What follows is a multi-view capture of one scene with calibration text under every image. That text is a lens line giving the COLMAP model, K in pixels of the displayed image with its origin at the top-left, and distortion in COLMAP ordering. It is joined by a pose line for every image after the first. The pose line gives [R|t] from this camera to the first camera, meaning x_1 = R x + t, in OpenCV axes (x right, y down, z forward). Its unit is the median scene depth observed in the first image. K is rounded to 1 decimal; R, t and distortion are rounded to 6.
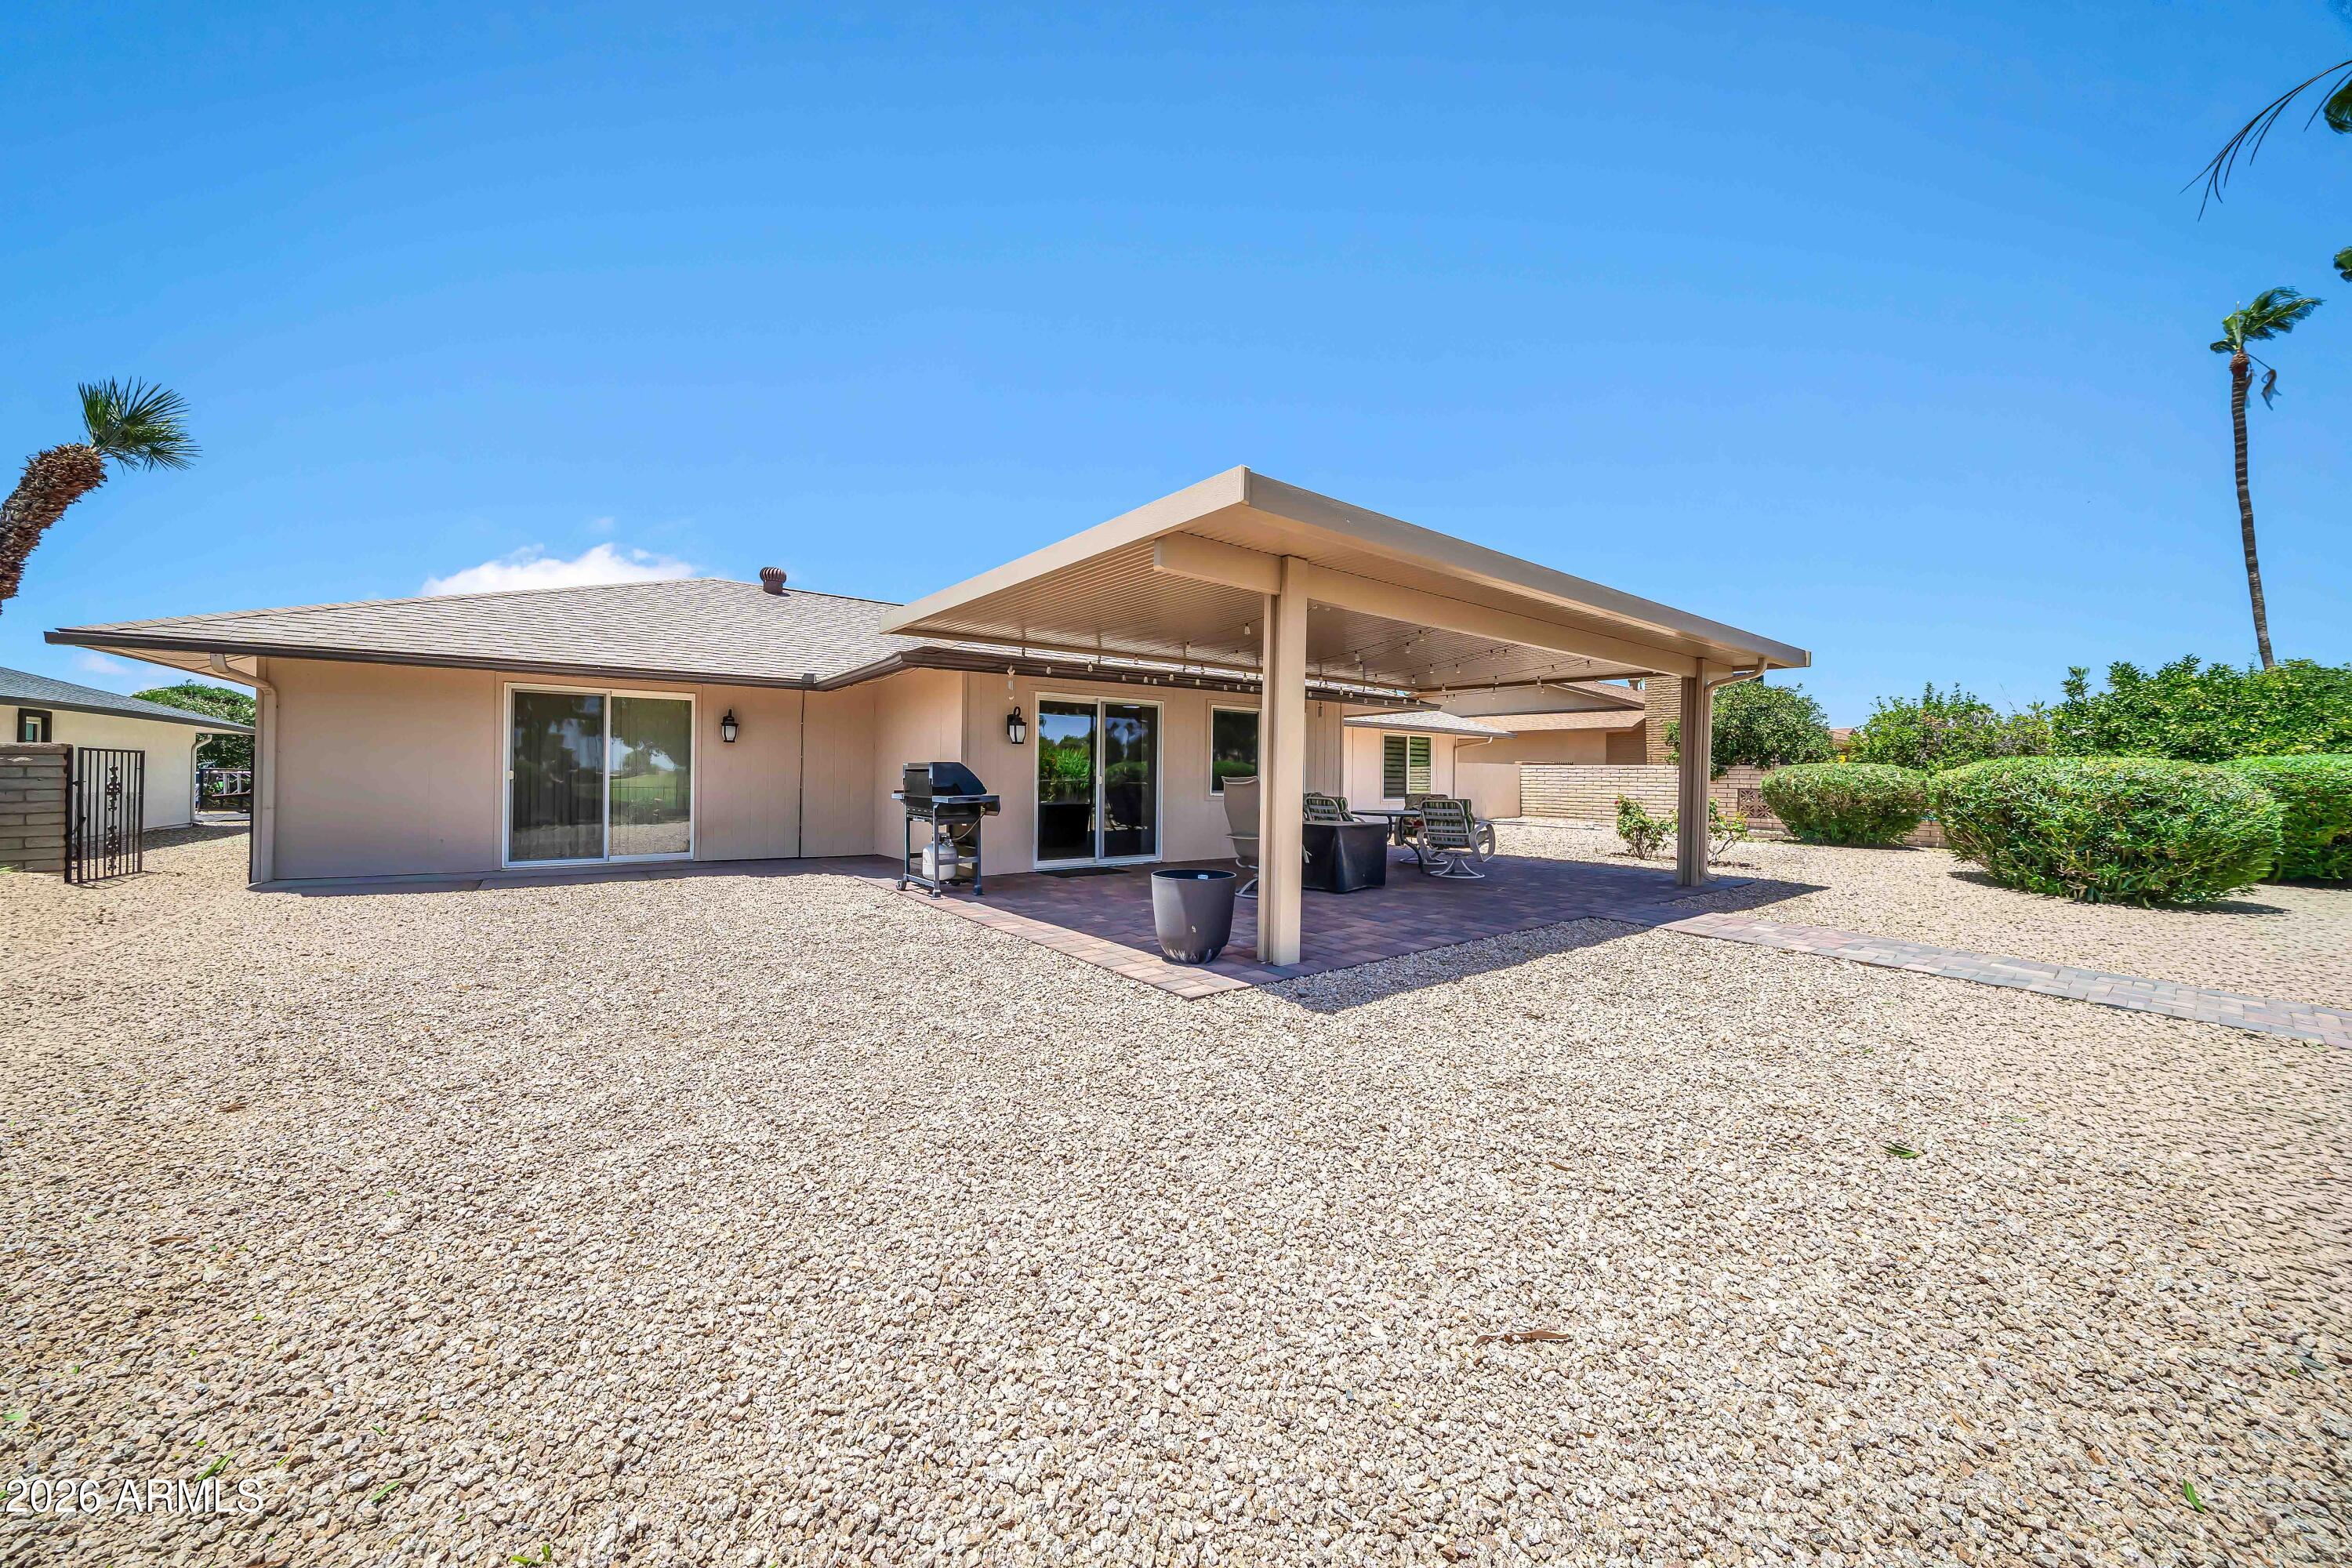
lens RADIAL K [[789.3, 0, 1179.6], [0, 789.3, 771.6], [0, 0, 1]] dist [-0.003361, -0.000016]
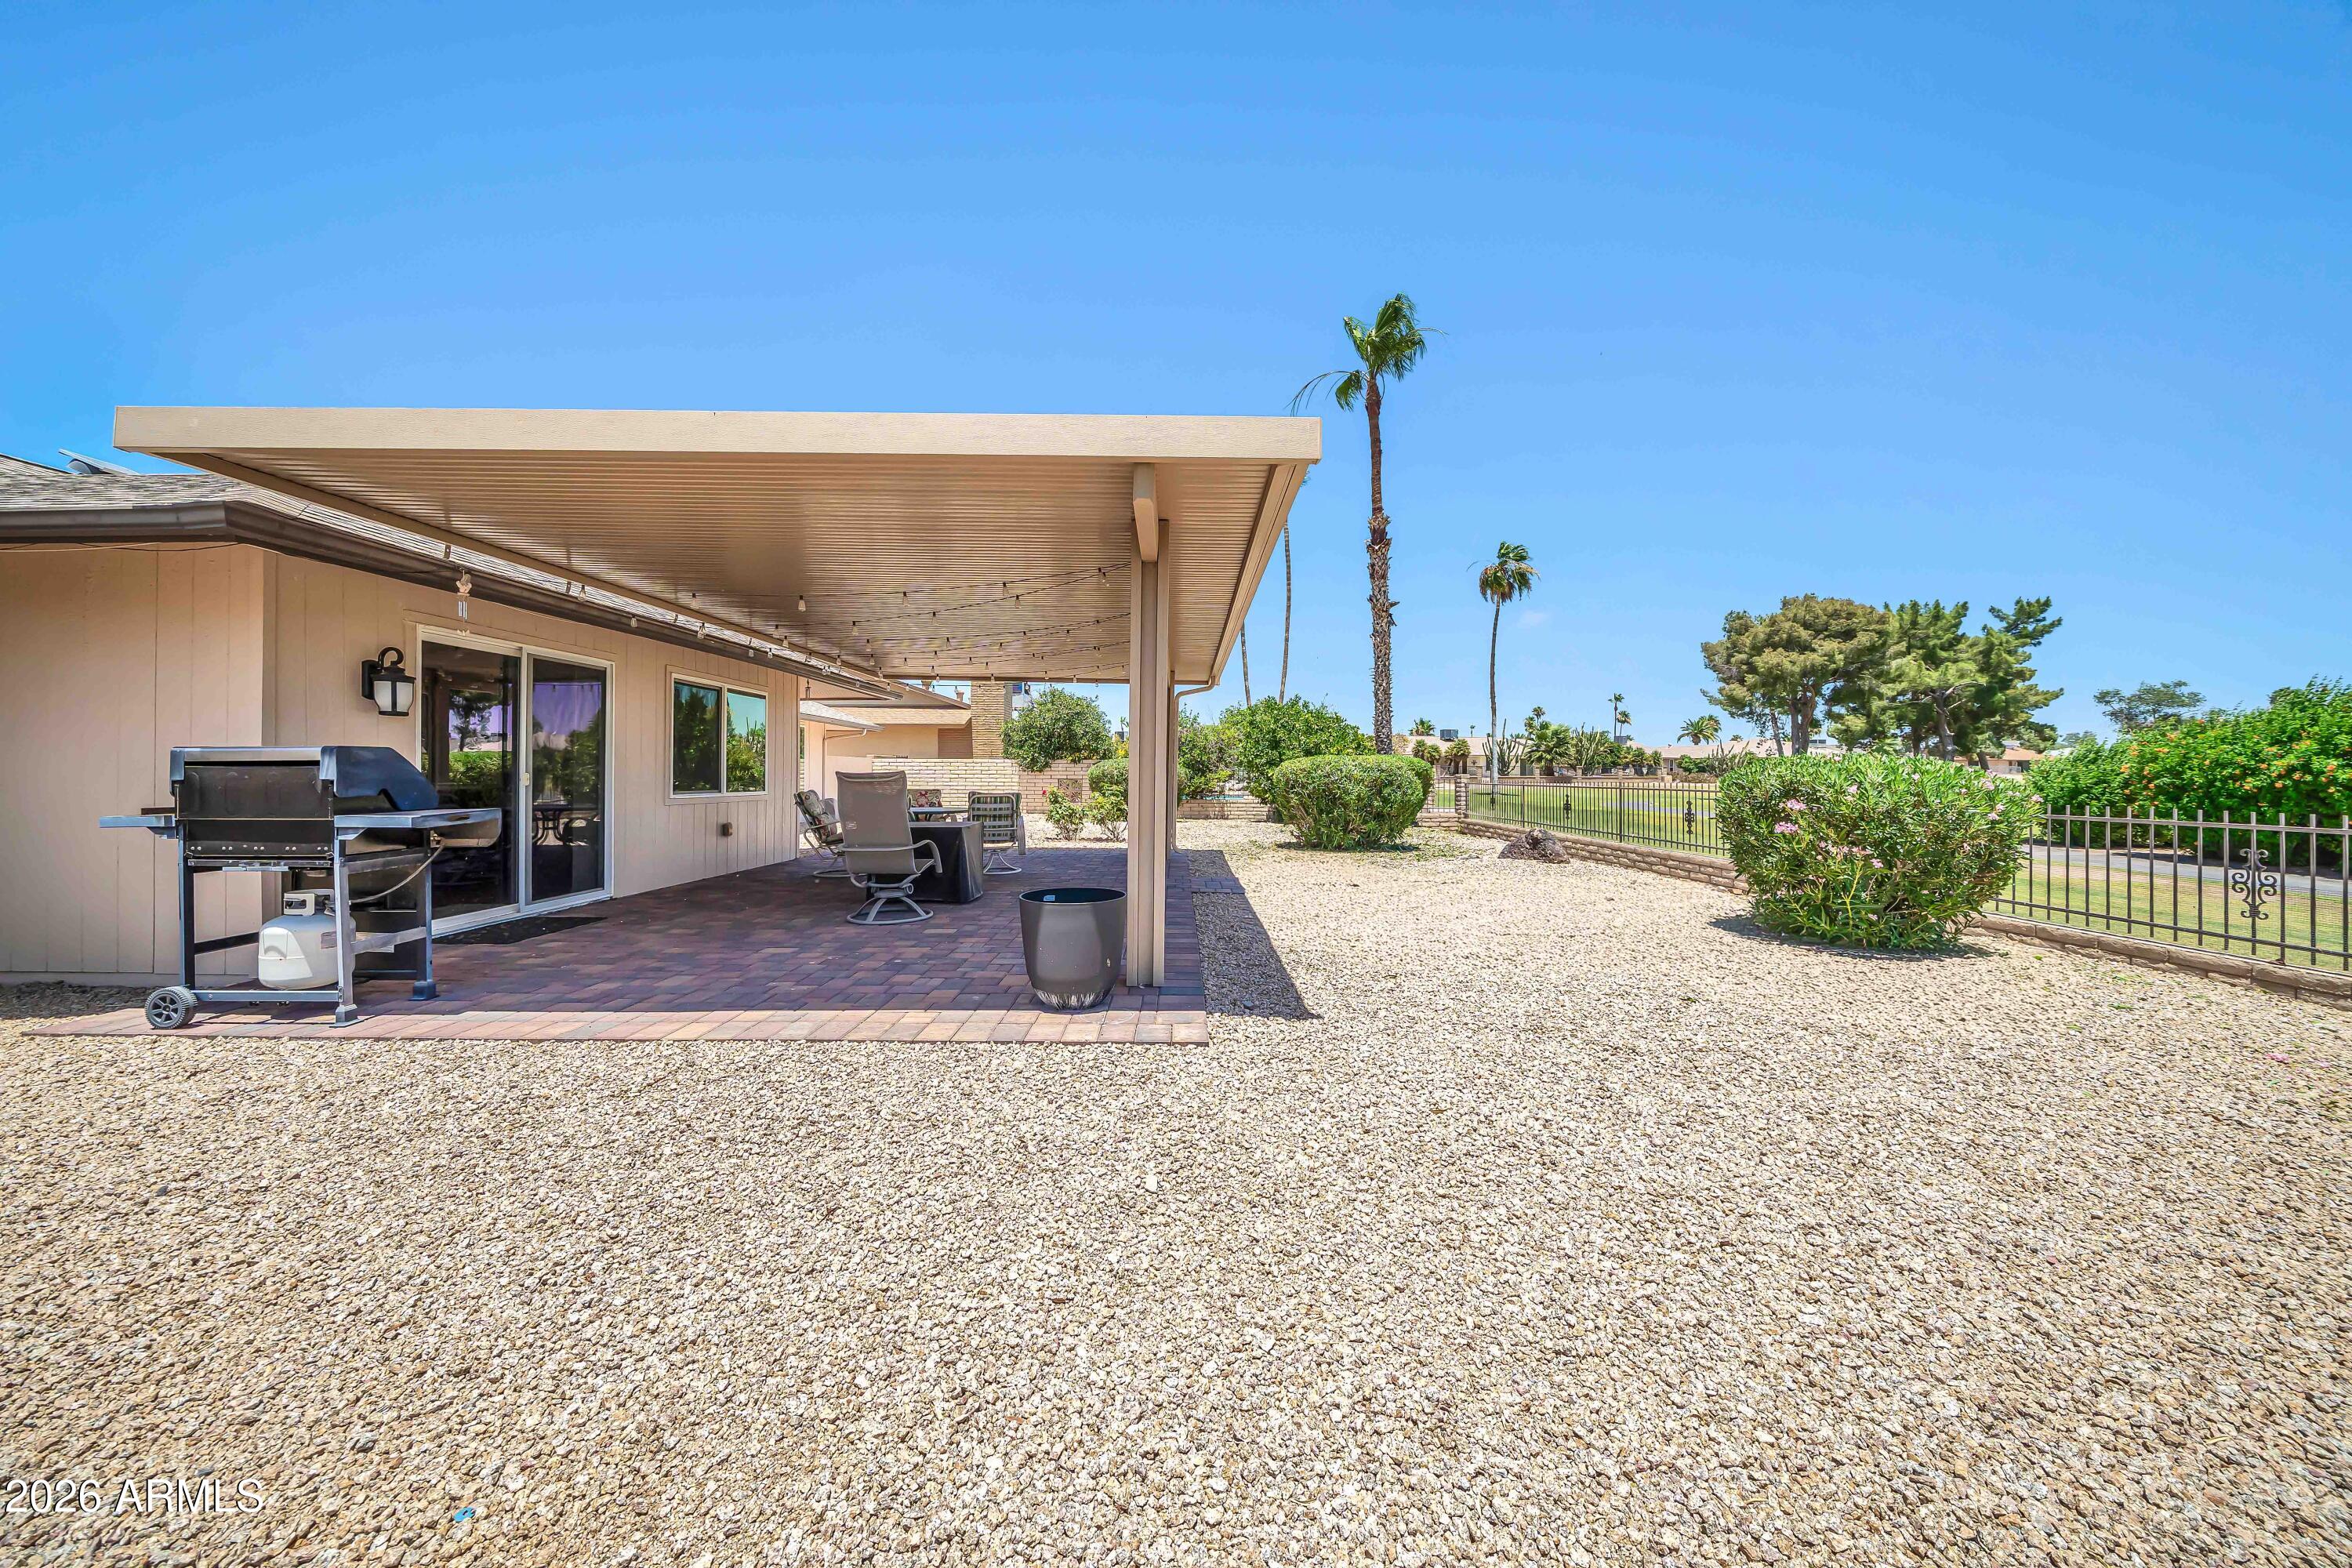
lens RADIAL K [[789.3, 0, 1161.8], [0, 789.3, 766.1], [0, 0, 1]] dist [-0.003361, -0.000016]
pose [[0.627958, -0.001958, 0.778245, -0.276943], [0.000571, 0.999998, 0.002055, -0.000145], [-0.778247, -0.000846, 0.627957, 0.223125]]
